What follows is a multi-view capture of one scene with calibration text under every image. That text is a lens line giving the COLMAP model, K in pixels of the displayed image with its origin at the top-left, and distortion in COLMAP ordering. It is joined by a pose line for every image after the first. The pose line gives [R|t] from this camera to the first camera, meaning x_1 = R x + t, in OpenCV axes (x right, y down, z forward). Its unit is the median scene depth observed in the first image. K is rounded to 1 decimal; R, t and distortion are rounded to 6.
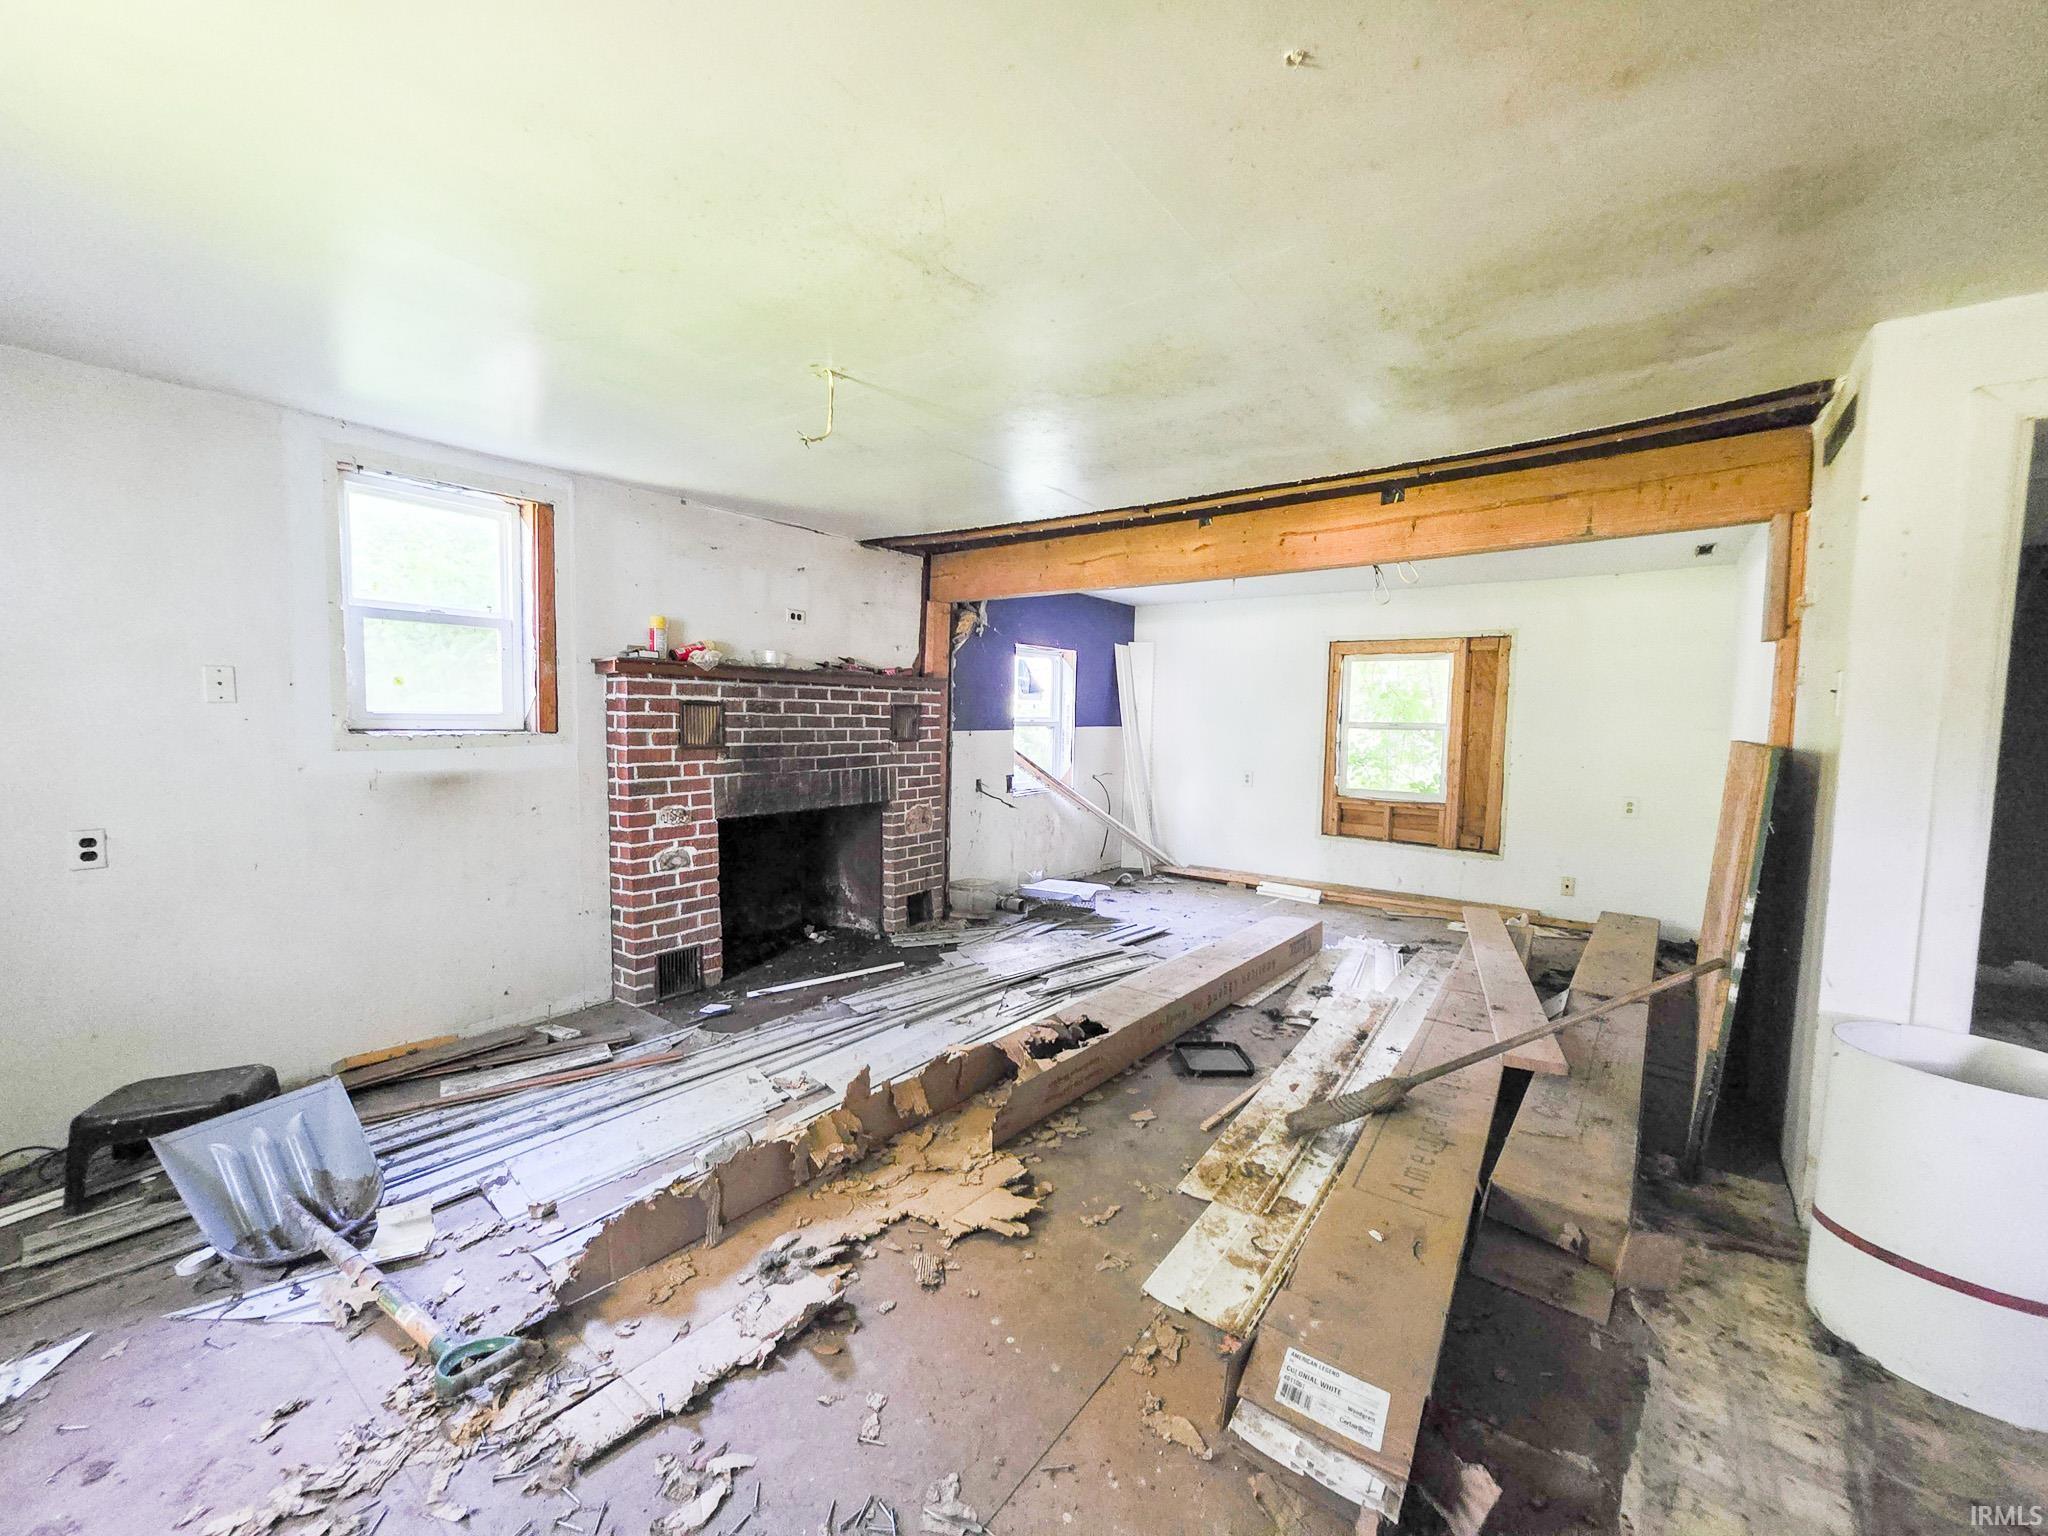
lens RADIAL K [[812.8, 0, 1026.4], [0, 812.8, 772.0], [0, 0, 1]] dist [0.002169, 0.000469]
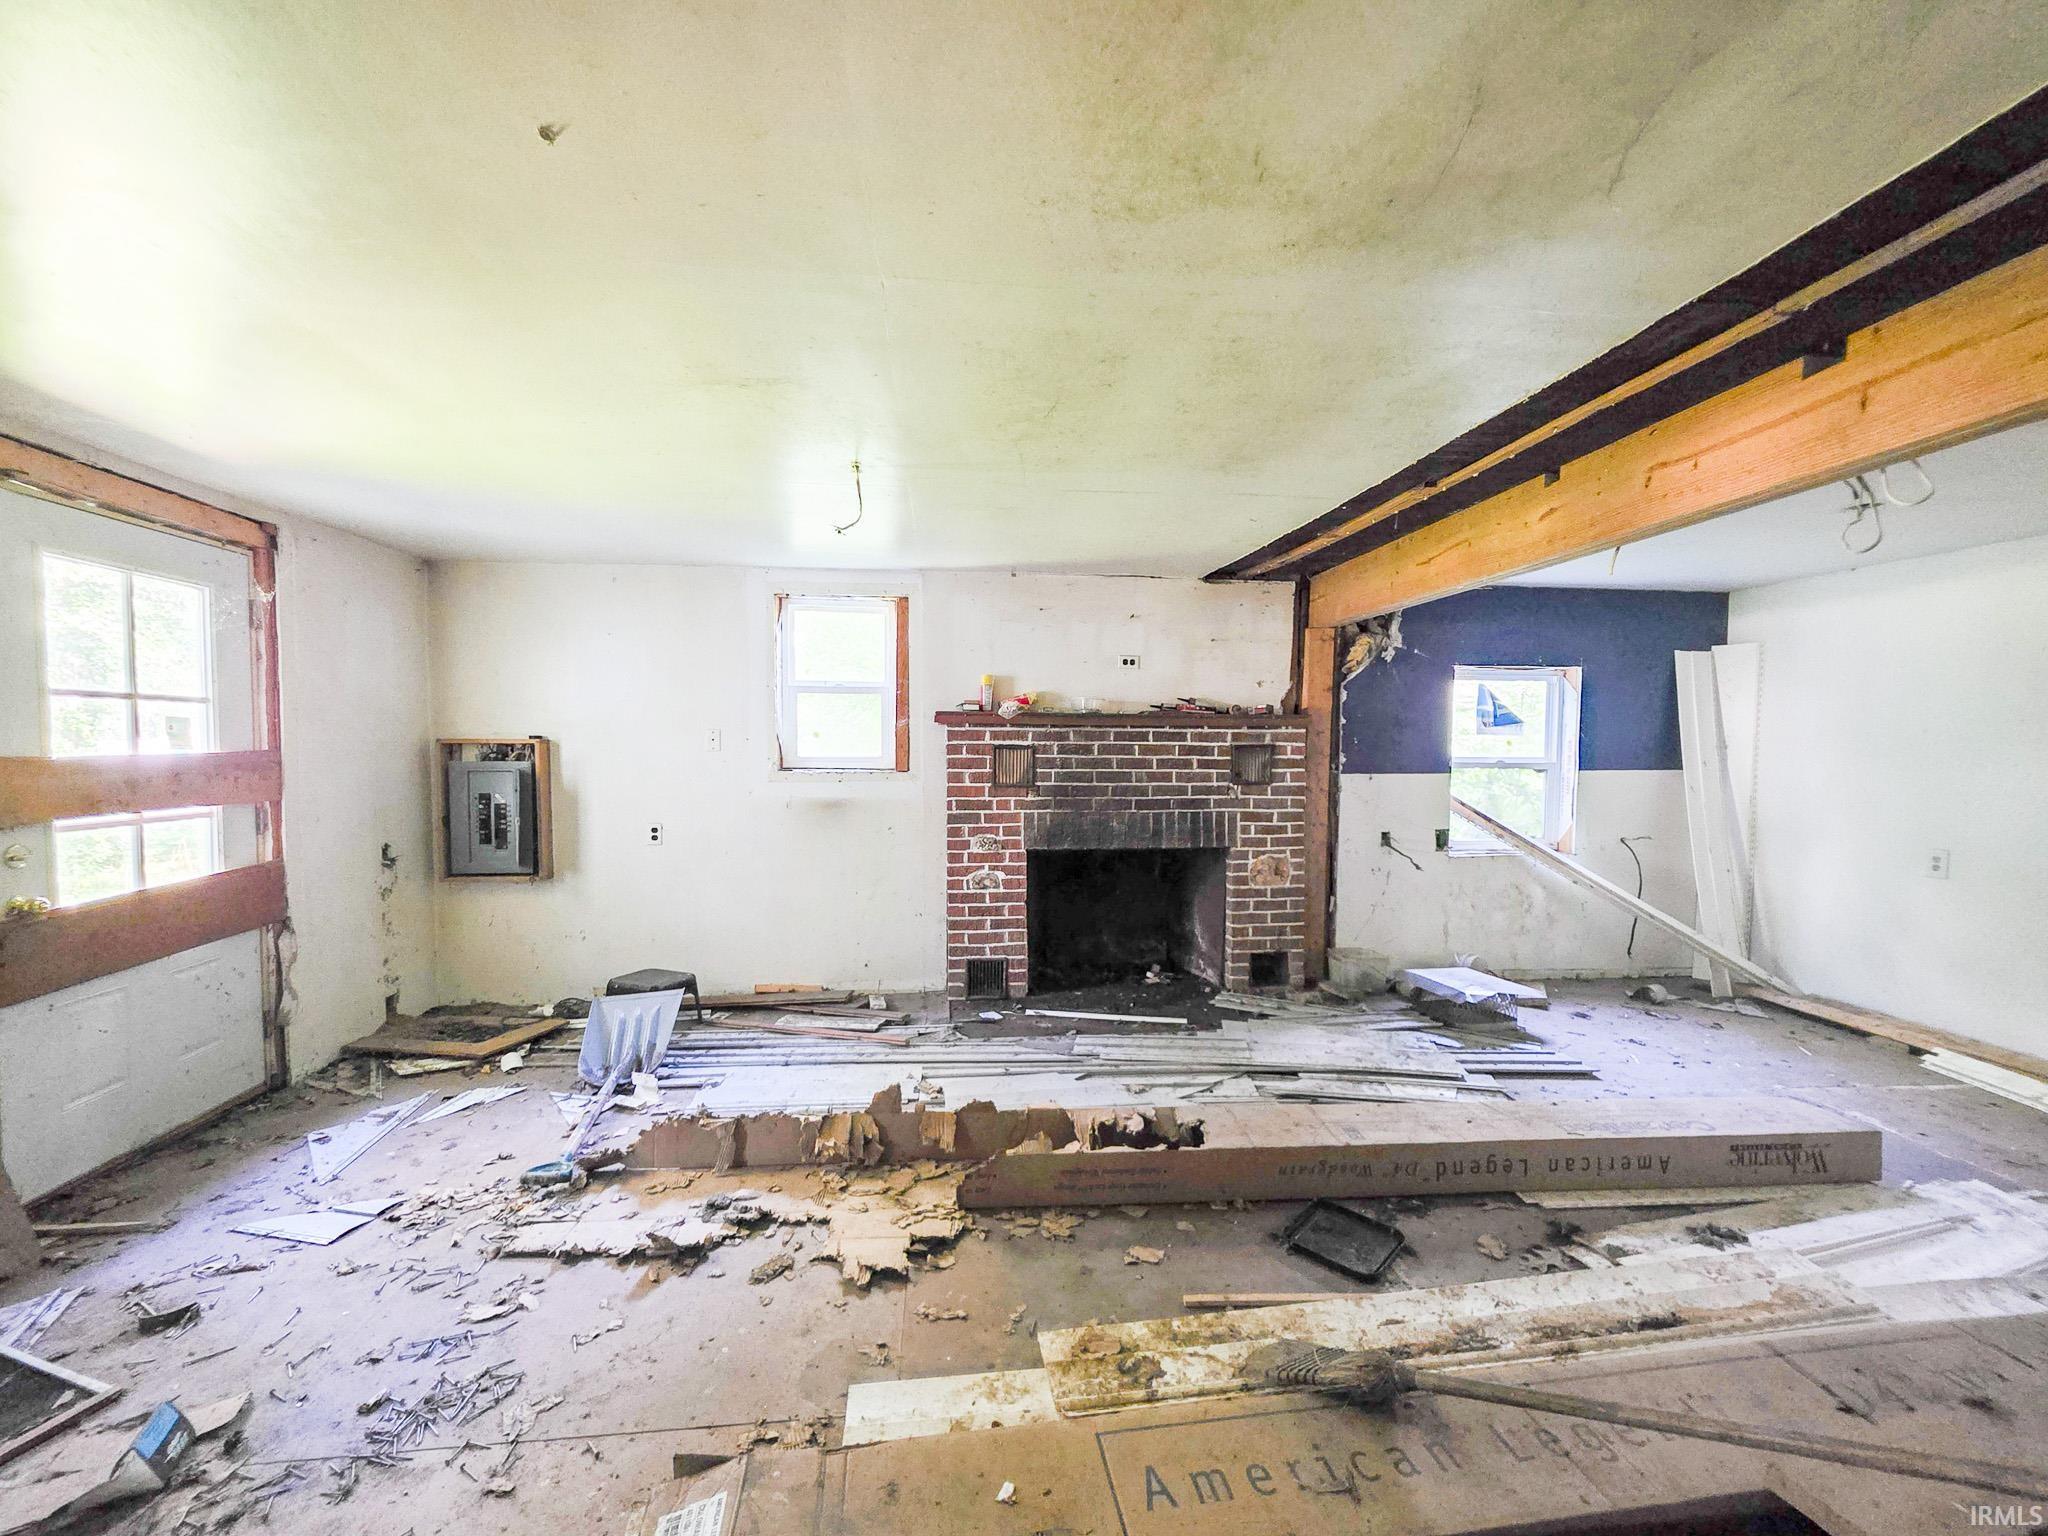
lens RADIAL K [[812.8, 0, 1018.2], [0, 812.8, 776.4], [0, 0, 1]] dist [0.002169, 0.000469]
pose [[0.680505, 0.017941, -0.732524, 0.446204], [-0.046447, 0.998746, -0.018687, -0.022258], [0.731270, 0.046741, 0.680485, 0.229305]]
